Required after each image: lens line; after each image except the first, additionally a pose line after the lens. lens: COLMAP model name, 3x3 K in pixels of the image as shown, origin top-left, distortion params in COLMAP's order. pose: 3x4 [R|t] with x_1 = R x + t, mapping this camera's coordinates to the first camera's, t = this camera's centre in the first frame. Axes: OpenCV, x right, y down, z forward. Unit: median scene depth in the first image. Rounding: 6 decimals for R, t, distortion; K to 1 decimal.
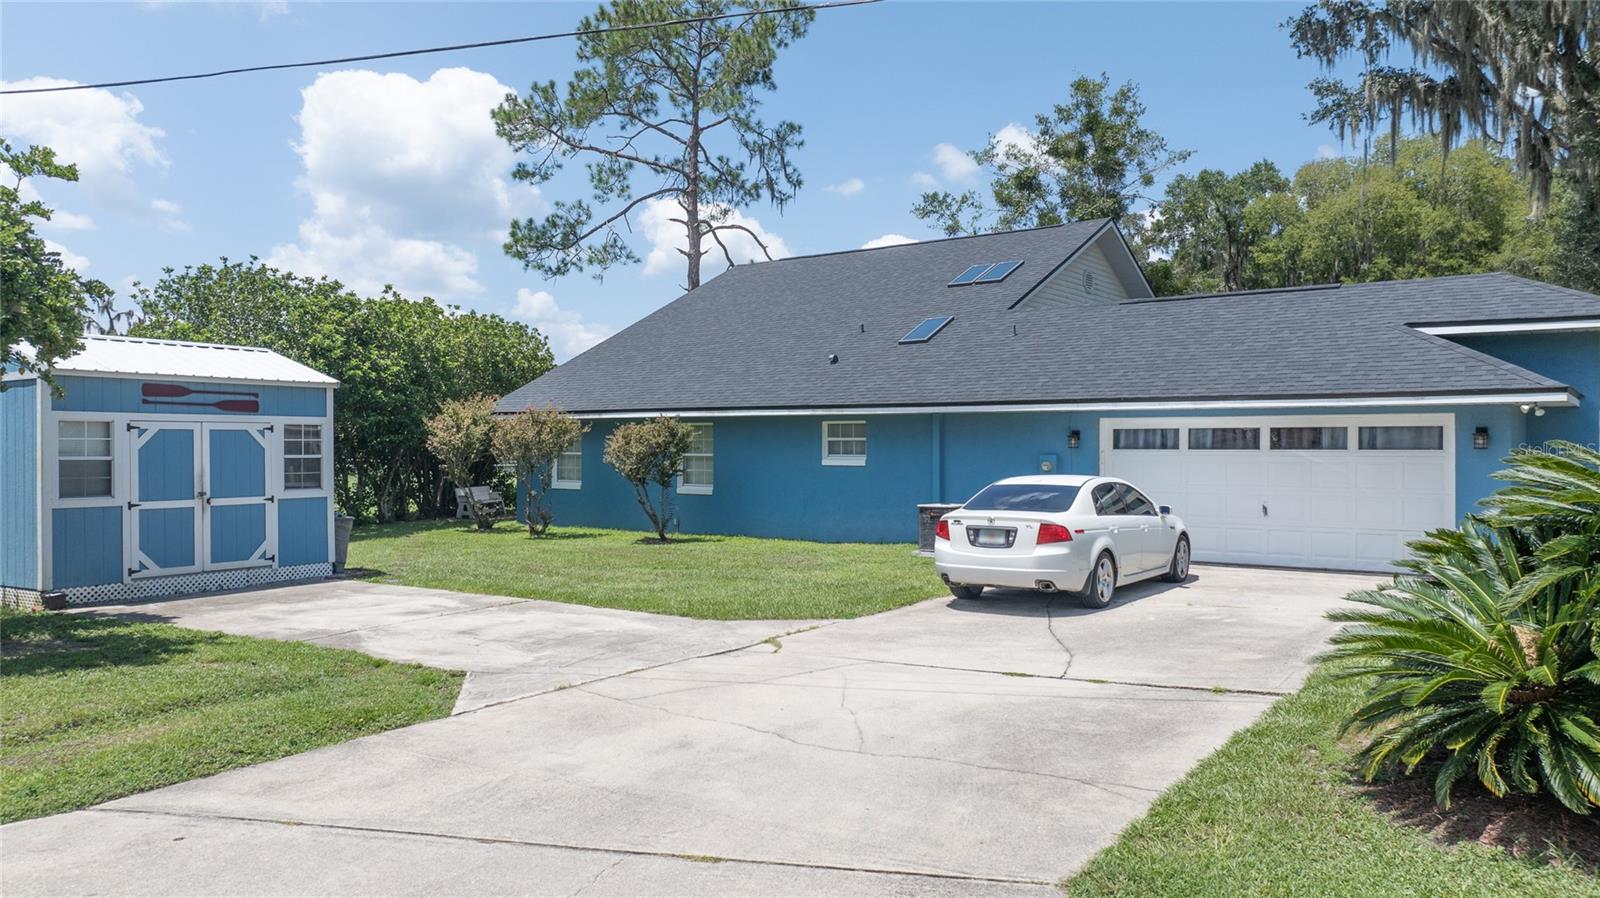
lens RADIAL K [[1126.9, 0, 789.7], [0, 1126.9, 449.4], [0, 0, 1]] dist [-0.072177, 0.093149]
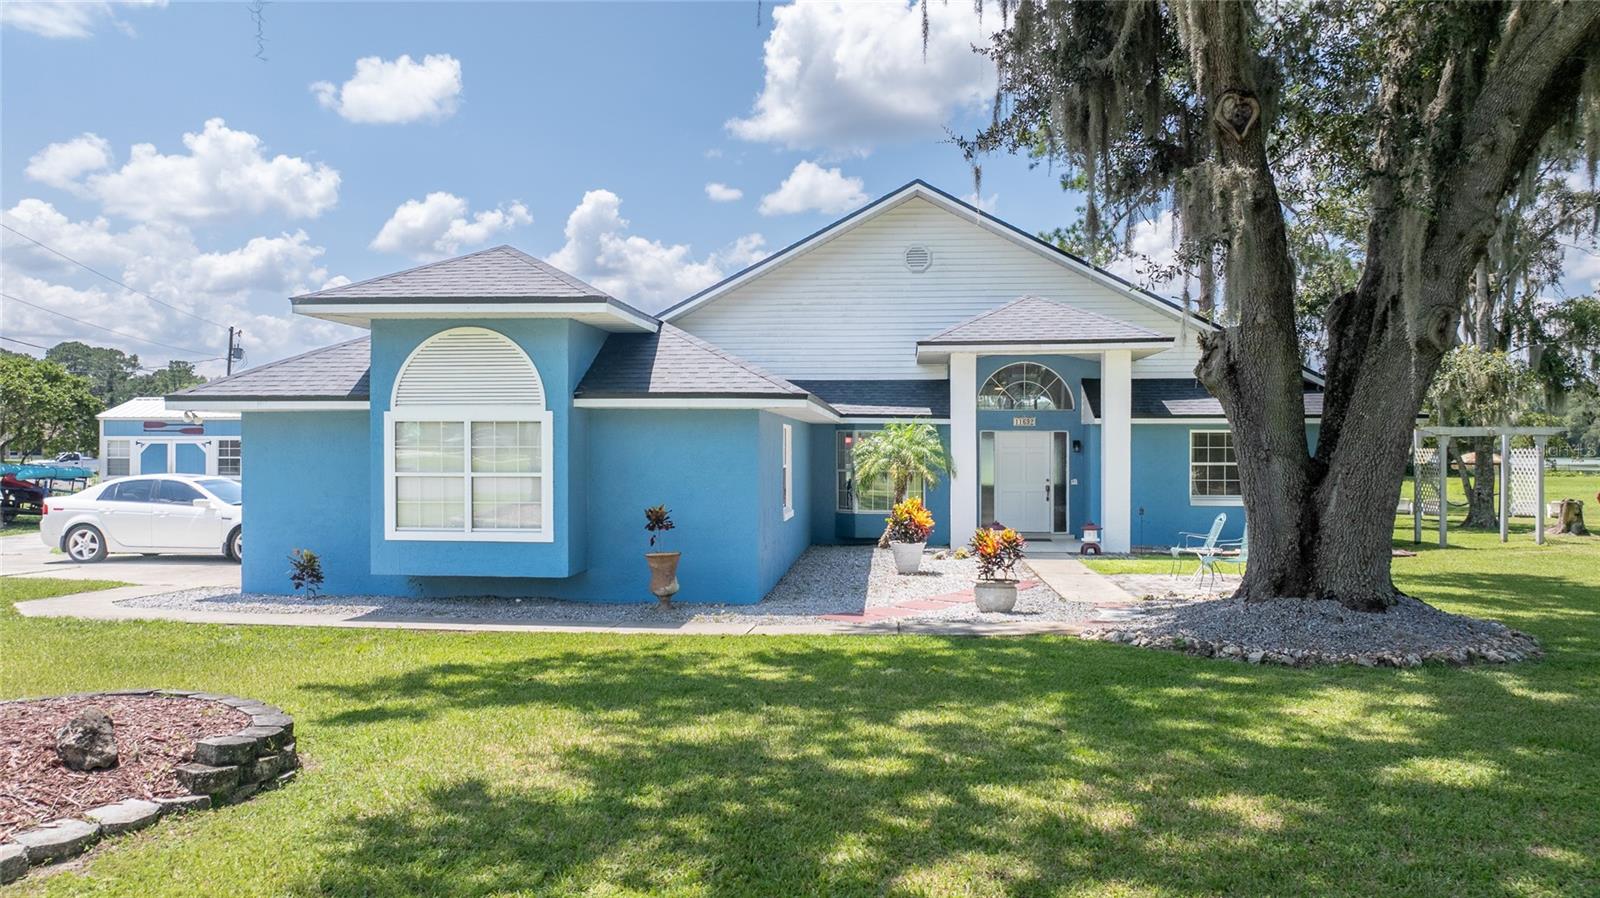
lens RADIAL K [[1126.9, 0, 789.7], [0, 1126.9, 449.4], [0, 0, 1]] dist [-0.072177, 0.093149]
pose [[0.529346, -0.004638, -0.848393, 1.650006], [-0.003023, 0.999968, -0.007353, 0.003532], [0.848401, 0.006457, 0.529315, 0.852050]]
